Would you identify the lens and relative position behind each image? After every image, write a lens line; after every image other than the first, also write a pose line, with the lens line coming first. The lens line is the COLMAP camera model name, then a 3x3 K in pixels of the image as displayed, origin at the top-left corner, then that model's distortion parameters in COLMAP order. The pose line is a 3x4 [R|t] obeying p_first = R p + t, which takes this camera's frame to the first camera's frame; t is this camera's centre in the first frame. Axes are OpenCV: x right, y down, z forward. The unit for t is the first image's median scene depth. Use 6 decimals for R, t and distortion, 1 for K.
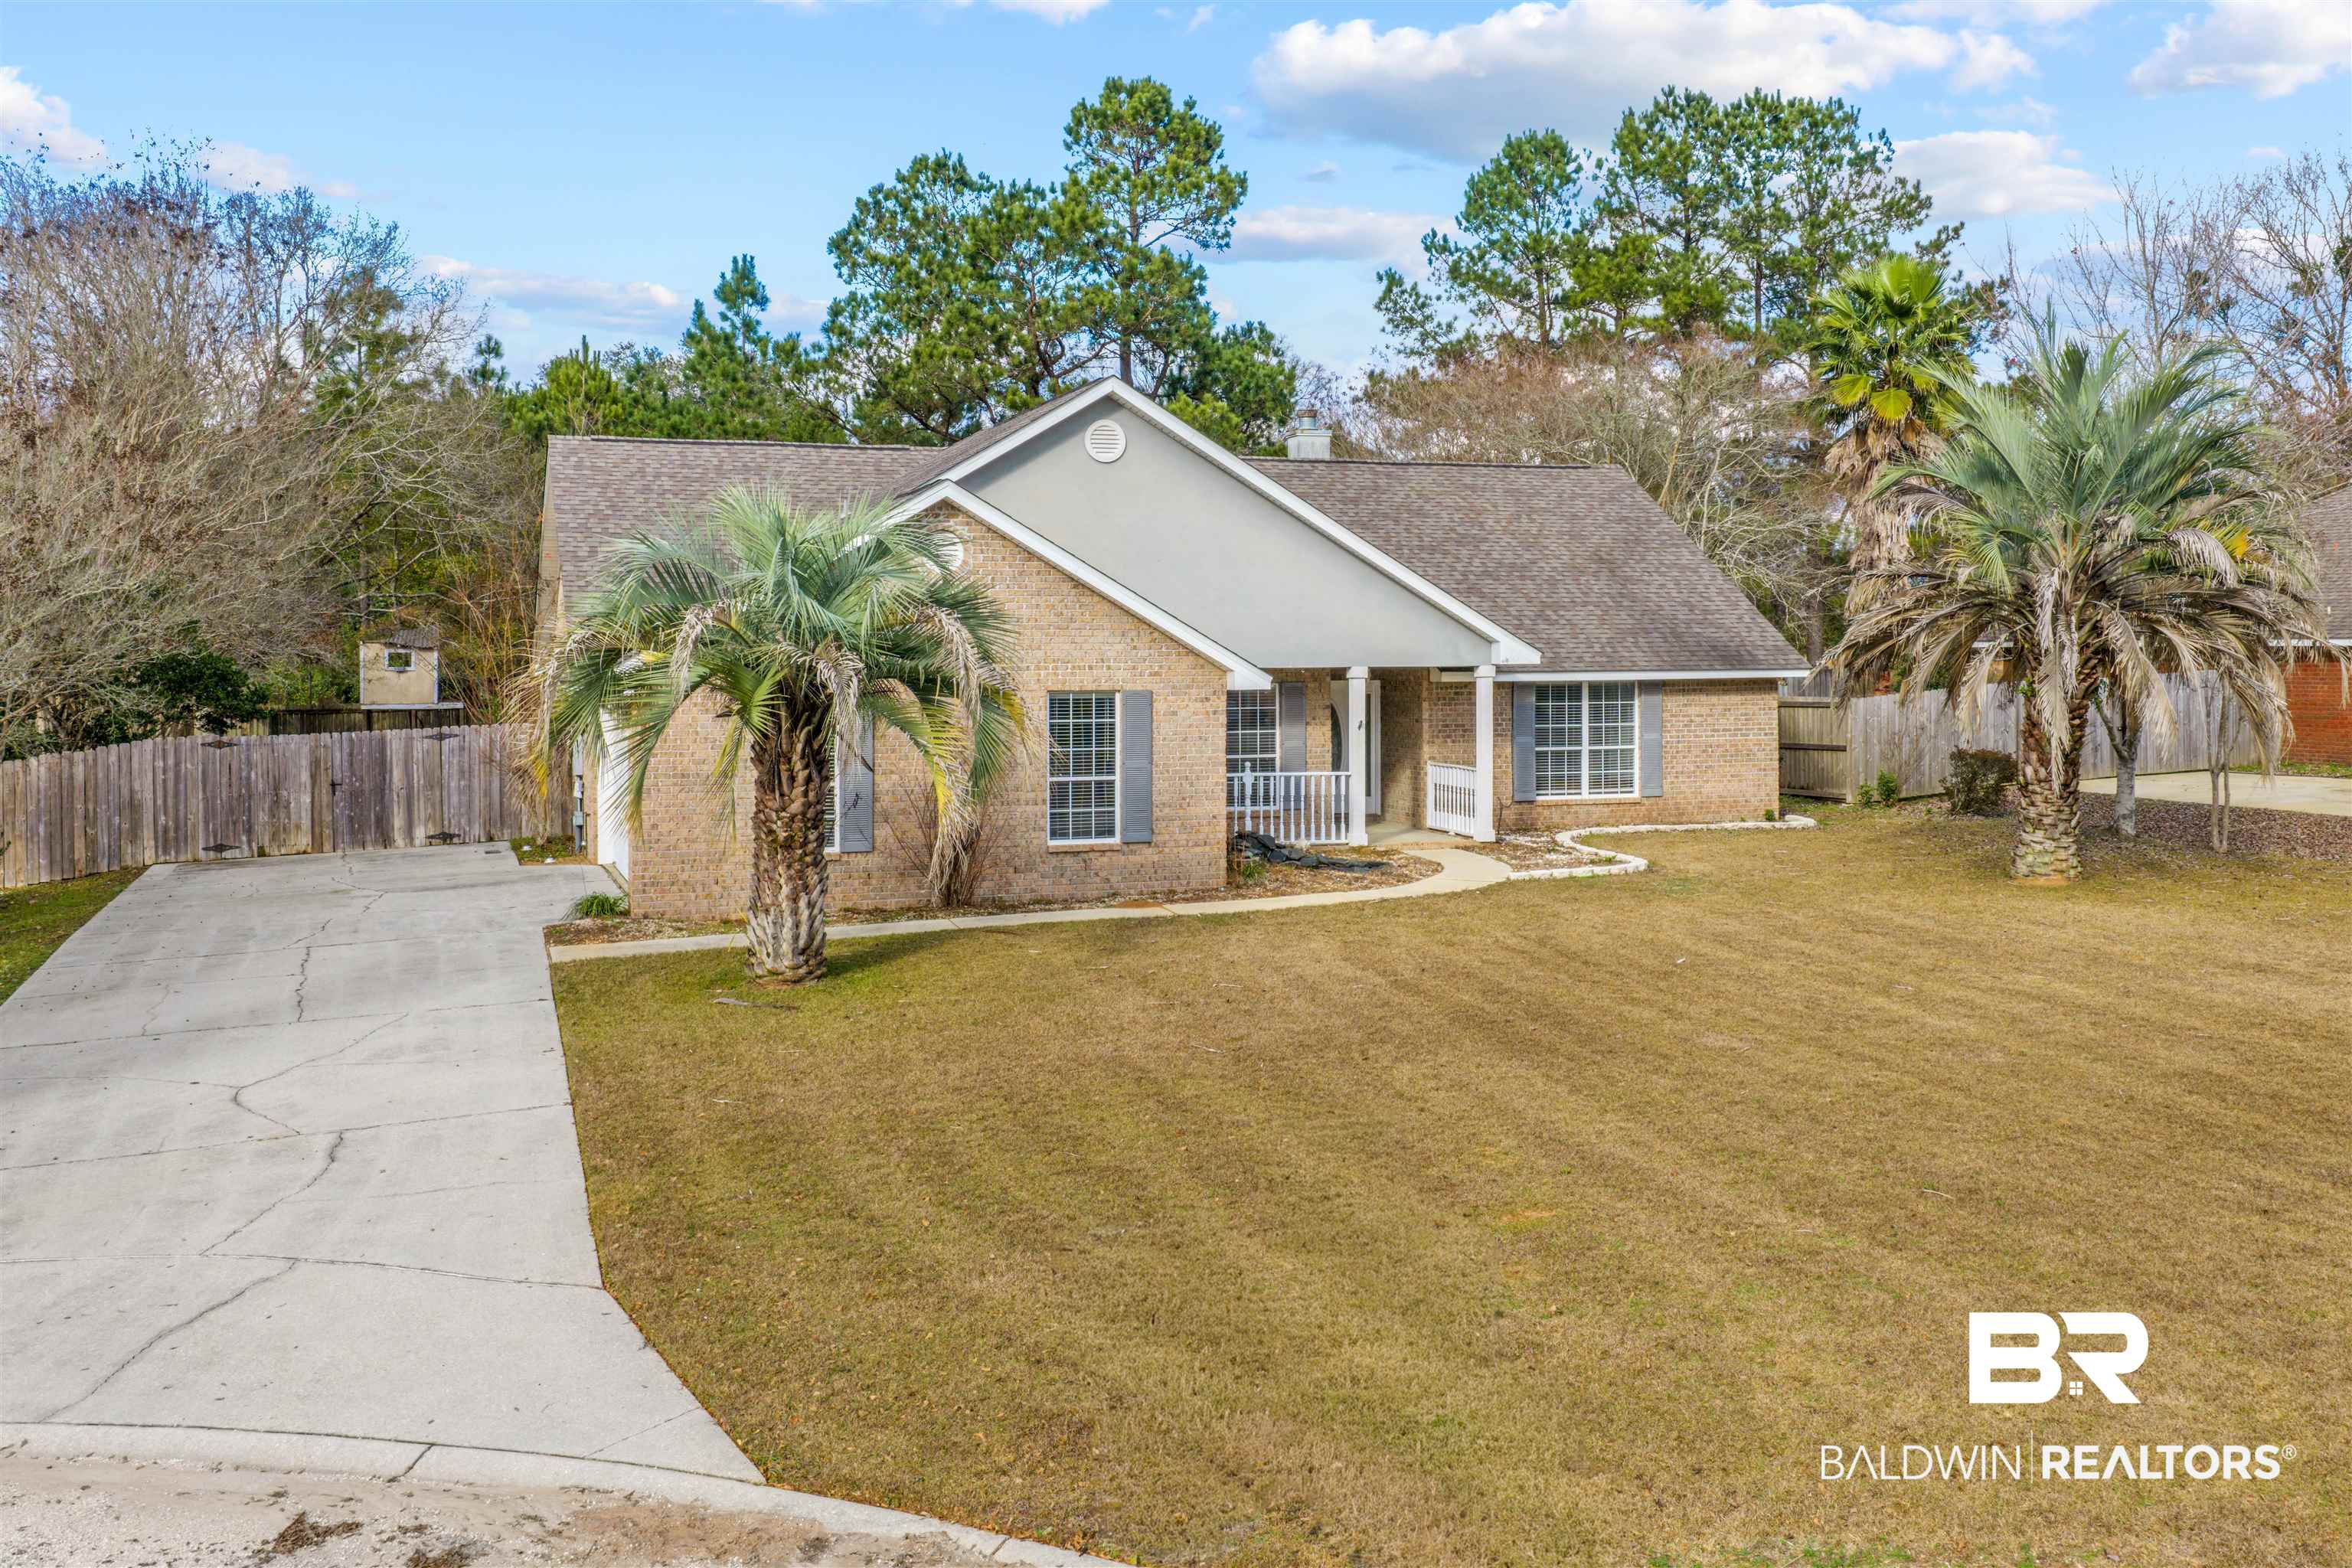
lens RADIAL K [[2193.8, 0, 1176.0], [0, 2193.8, 784.0], [0, 0, 1]] dist [0.018207, 0.000652]
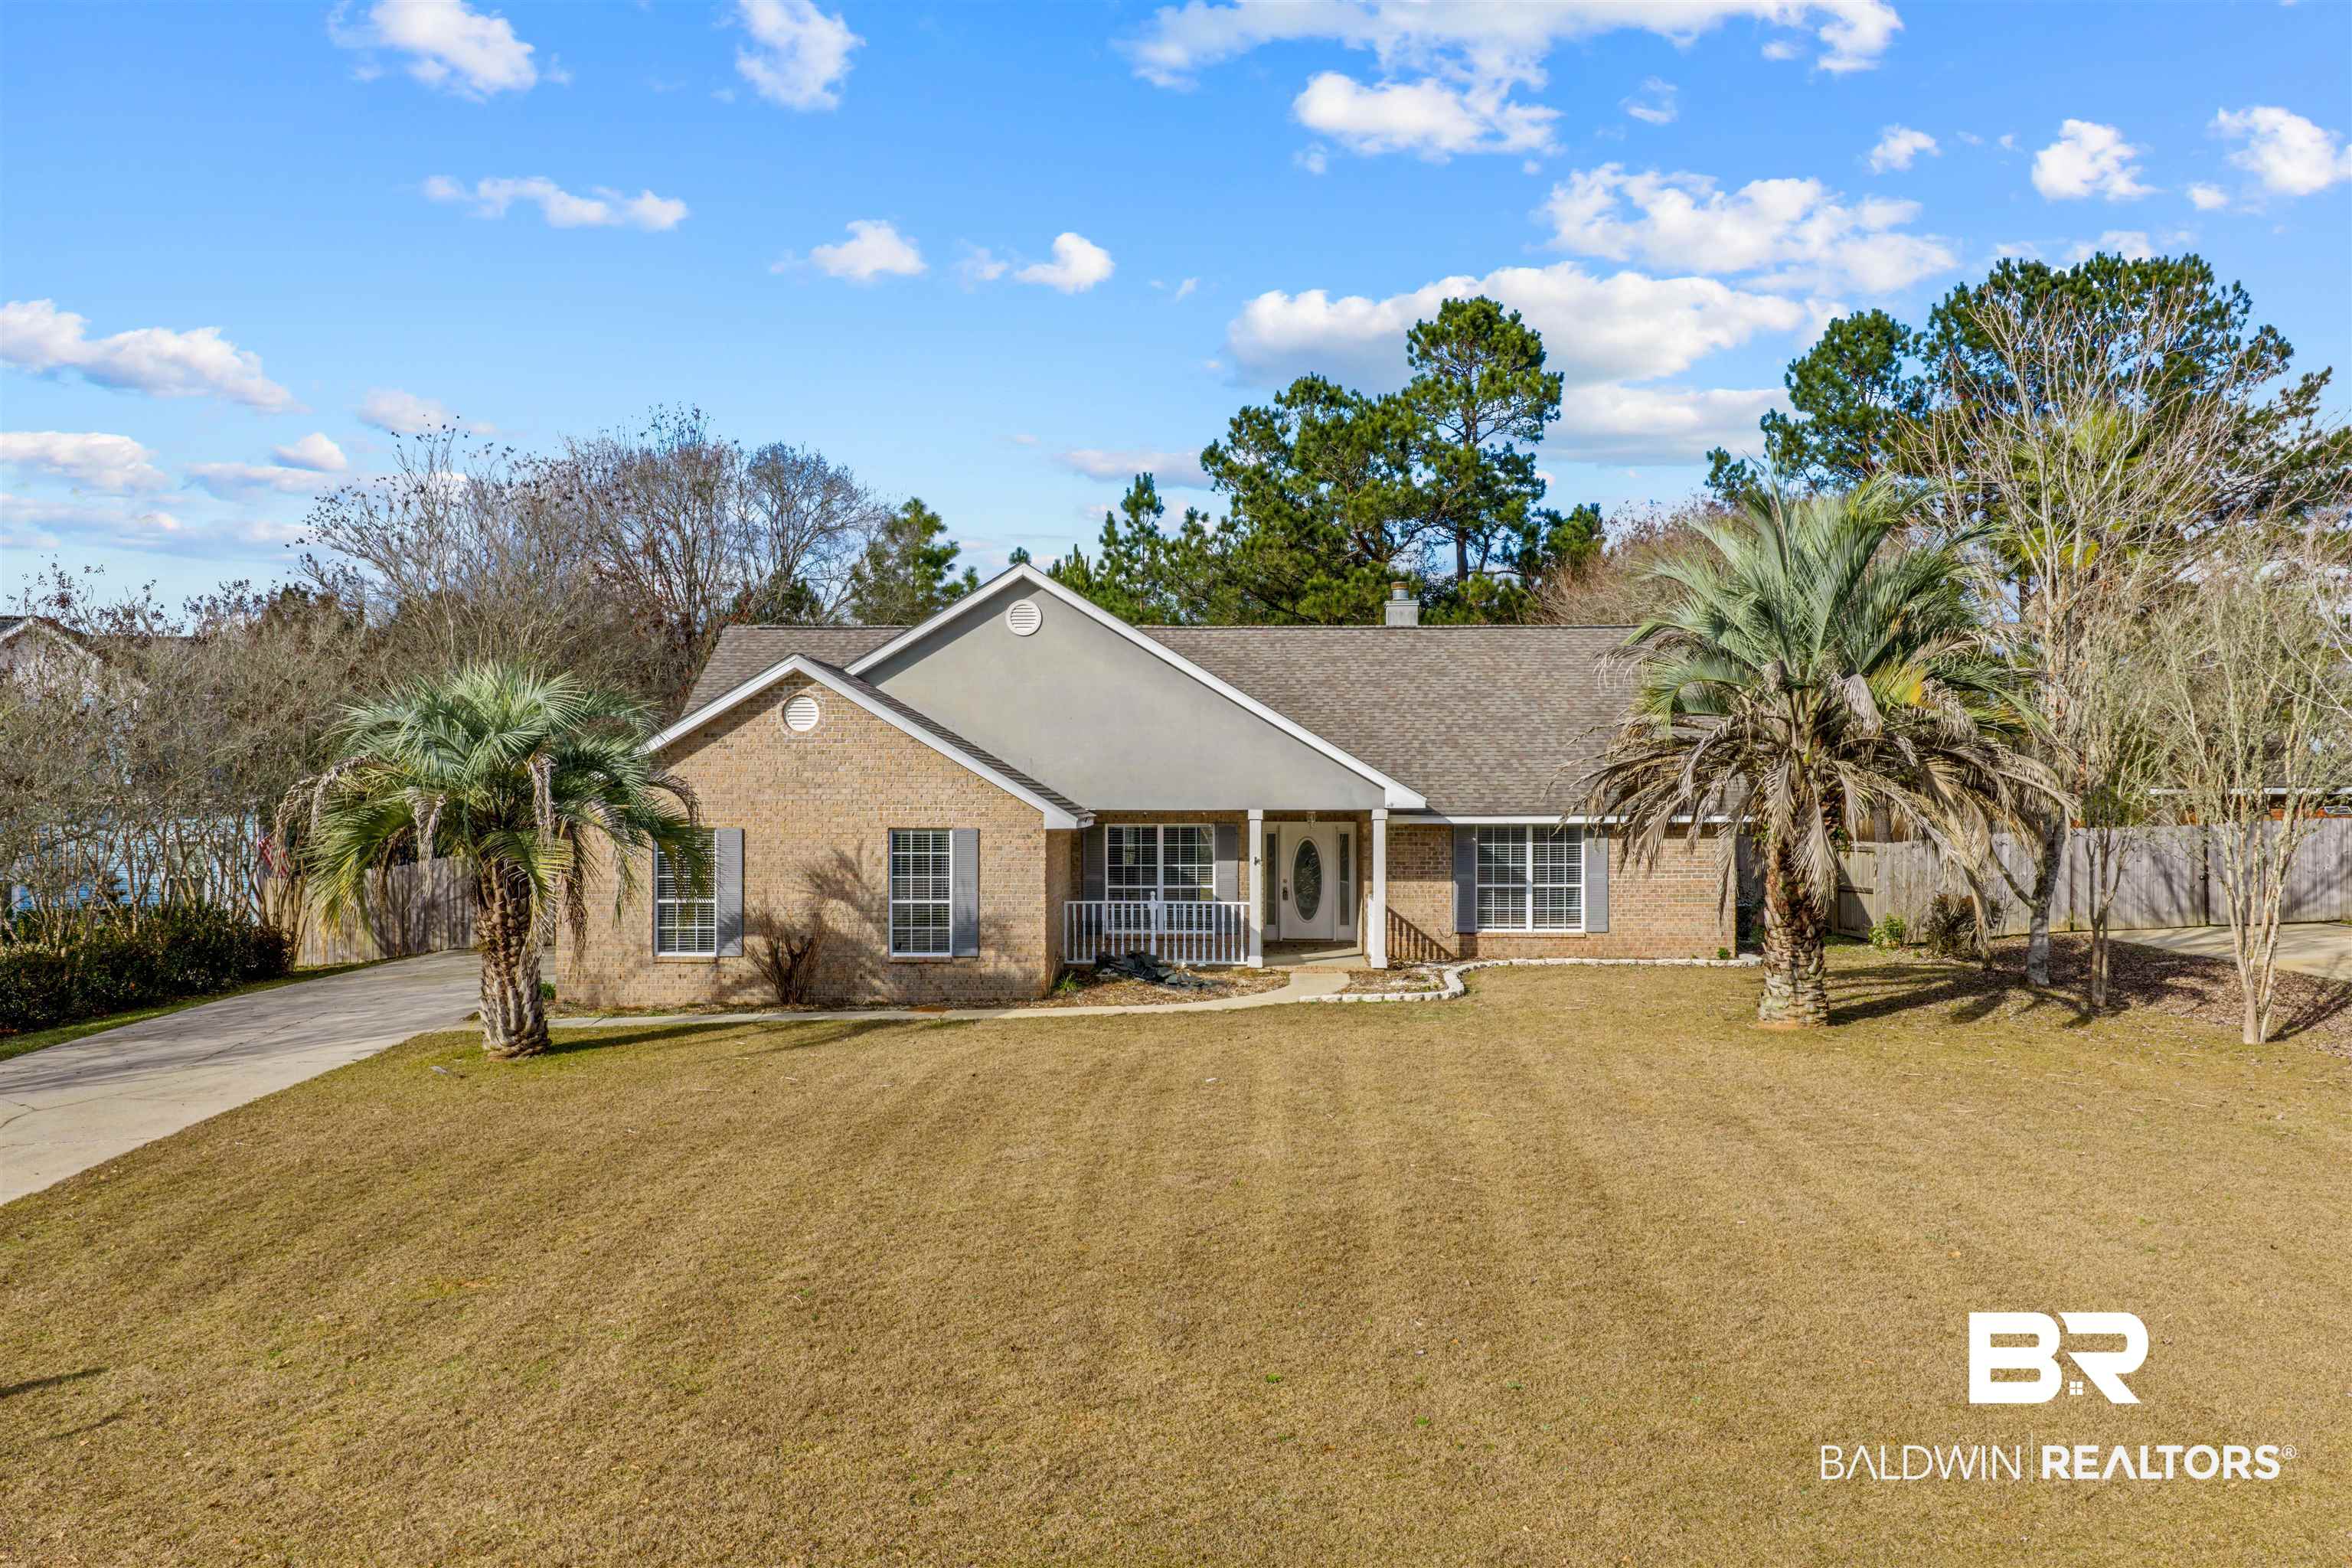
lens RADIAL K [[1831.8, 0, 1173.9], [0, 1831.8, 888.6], [0, 0, 1]] dist [0.057735, -0.111517]
pose [[0.937054, 0.019954, -0.348613, 0.337734], [-0.023516, 0.999706, -0.005989, -0.005355], [0.348391, 0.013809, 0.937247, 0.089655]]
